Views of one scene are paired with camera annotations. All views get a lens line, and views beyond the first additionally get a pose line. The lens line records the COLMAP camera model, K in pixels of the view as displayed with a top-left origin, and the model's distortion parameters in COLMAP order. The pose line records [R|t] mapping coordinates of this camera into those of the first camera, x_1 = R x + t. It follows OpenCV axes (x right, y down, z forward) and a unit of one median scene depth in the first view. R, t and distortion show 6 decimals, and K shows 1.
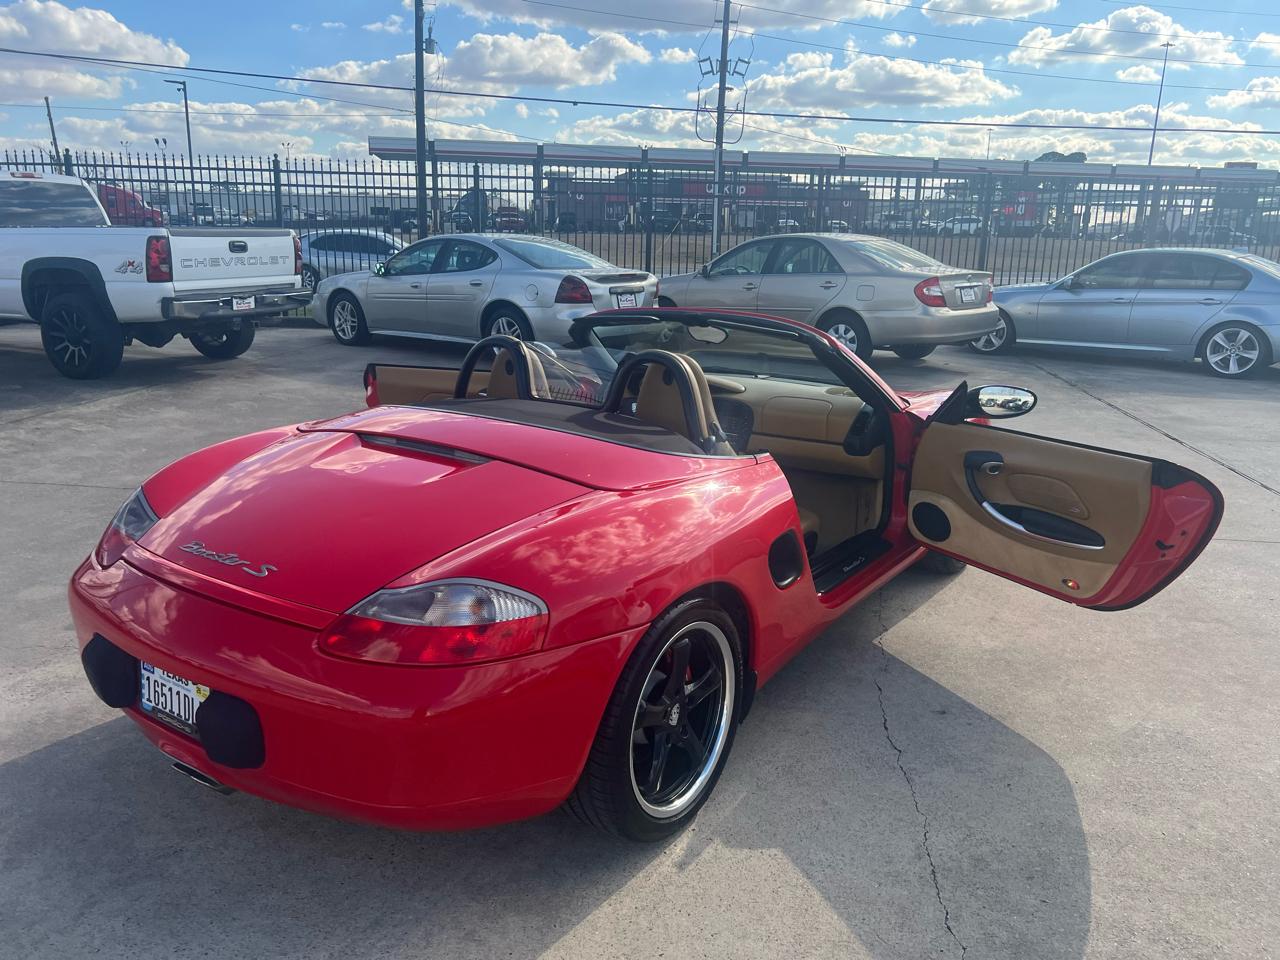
lens RADIAL K [[964.4, 0, 660.7], [0, 964.4, 474.4], [0, 0, 1]] dist [0.025736, -0.034852]
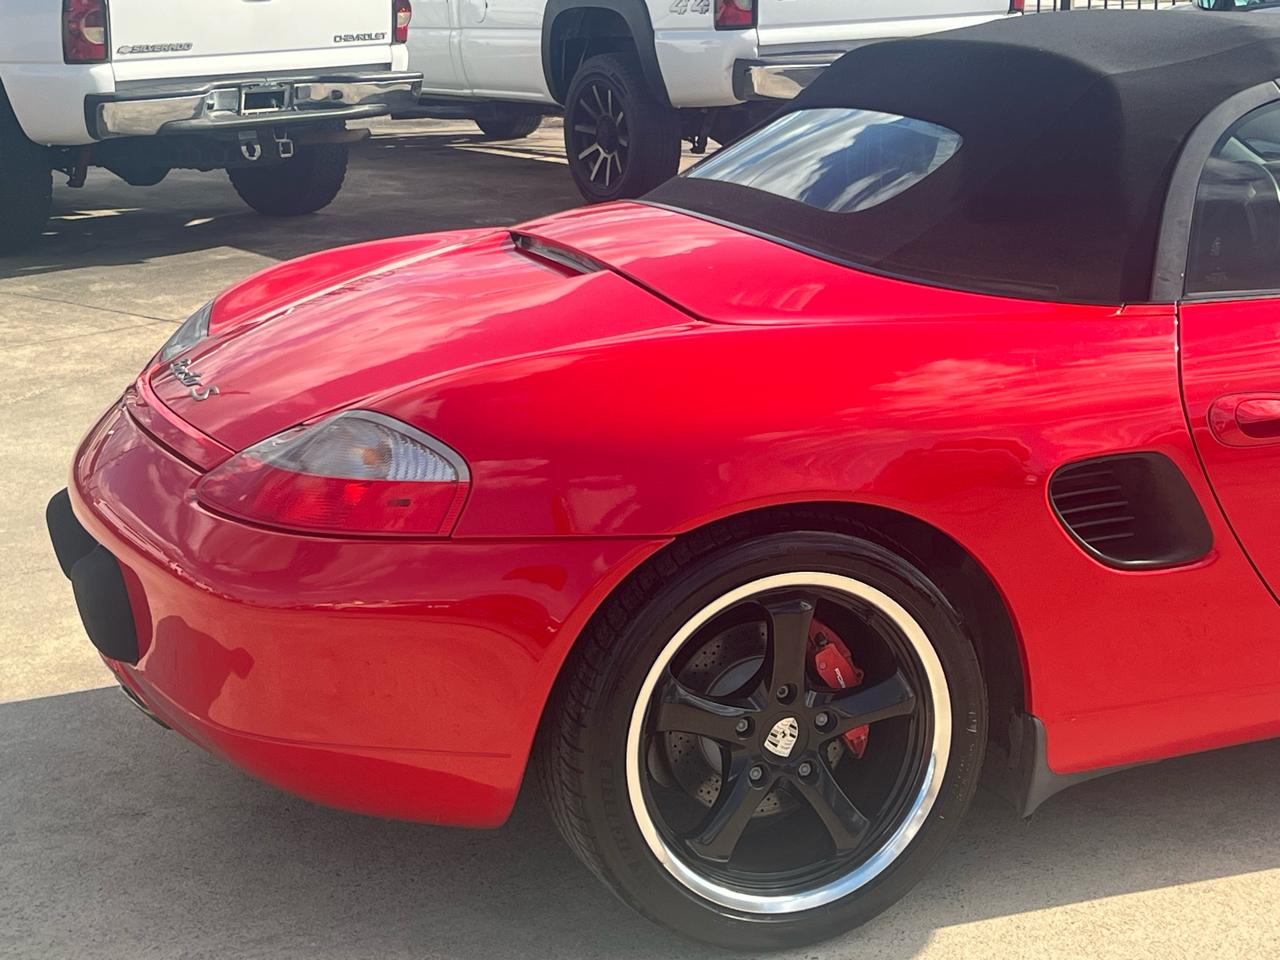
lens RADIAL K [[2277.4, 0, 650.2], [0, 2277.4, 515.8], [0, 0, 1]] dist [0.101104, 0.000000]
pose [[0.806914, 0.104488, -0.581354, 0.171423], [-0.102212, 0.994082, 0.036800, 0.020457], [0.581758, 0.029727, 0.812818, -0.026165]]
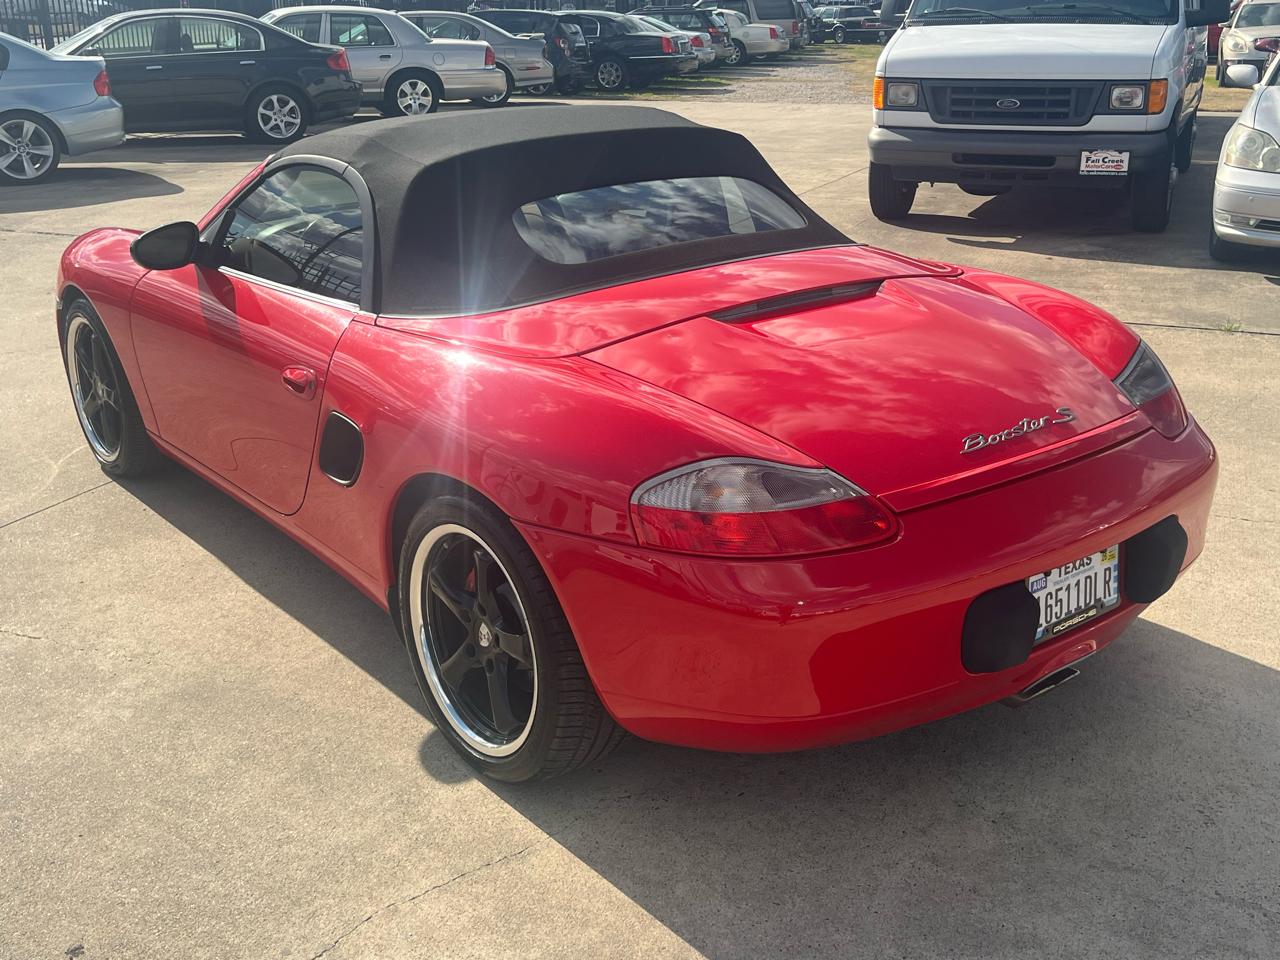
lens RADIAL K [[1356.8, 0, 641.7], [0, 1356.8, 483.5], [0, 0, 1]] dist [0.029820, 0.000000]
pose [[0.293718, -0.337746, 0.894236, -0.360730], [0.241503, 0.931369, 0.272447, -0.059509], [-0.924882, 0.135938, 0.355126, 0.201482]]
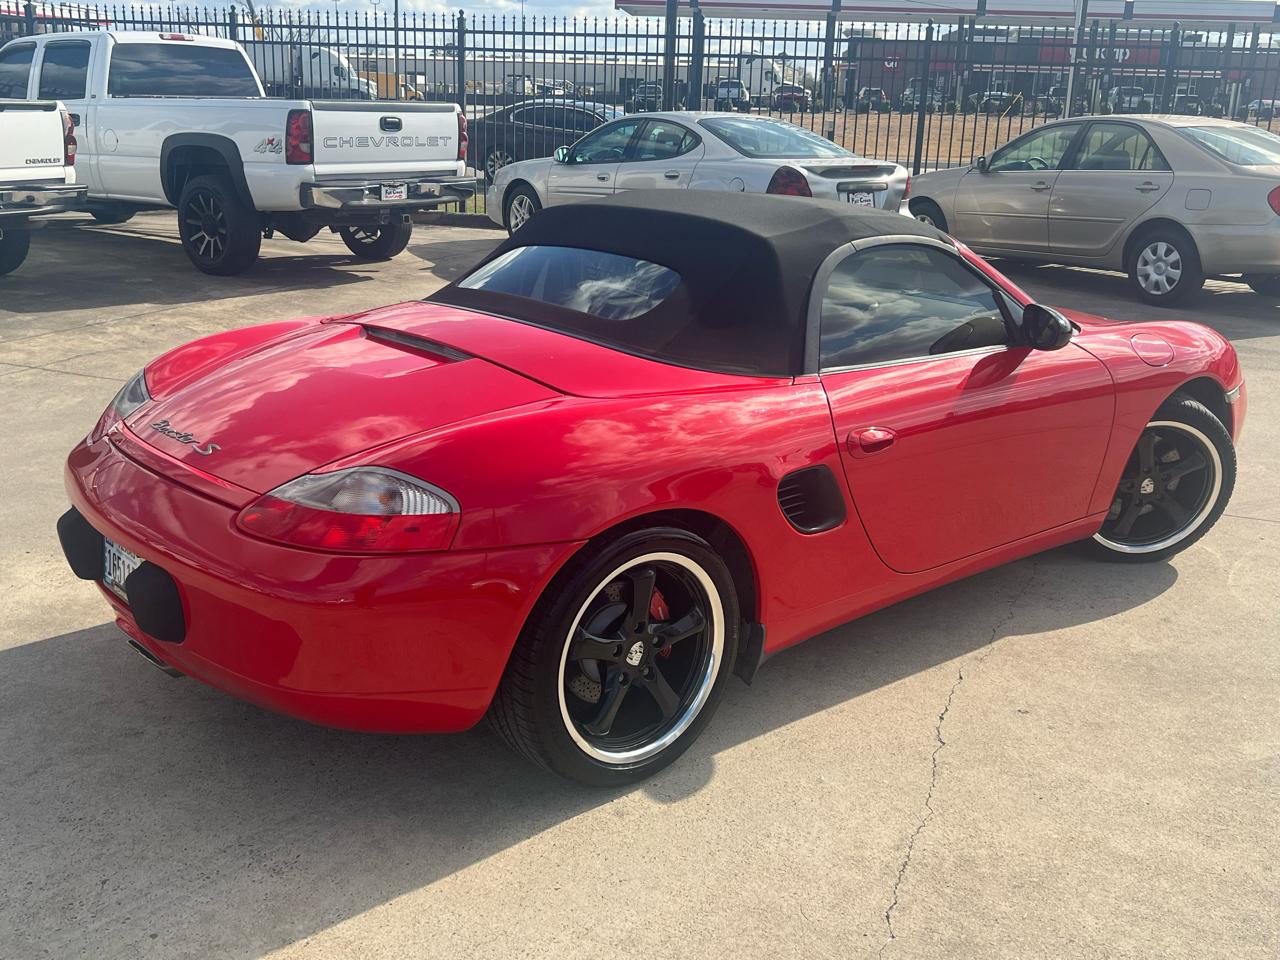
lens RADIAL K [[1288.2, 0, 657.7], [0, 1288.2, 498.5], [0, 0, 1]] dist [-0.000865, 0.000000]
pose [[0.967647, 0.081341, -0.238837, 0.074356], [-0.070369, 0.996052, 0.054125, 0.010288], [0.242297, -0.035567, 0.969550, -0.032896]]
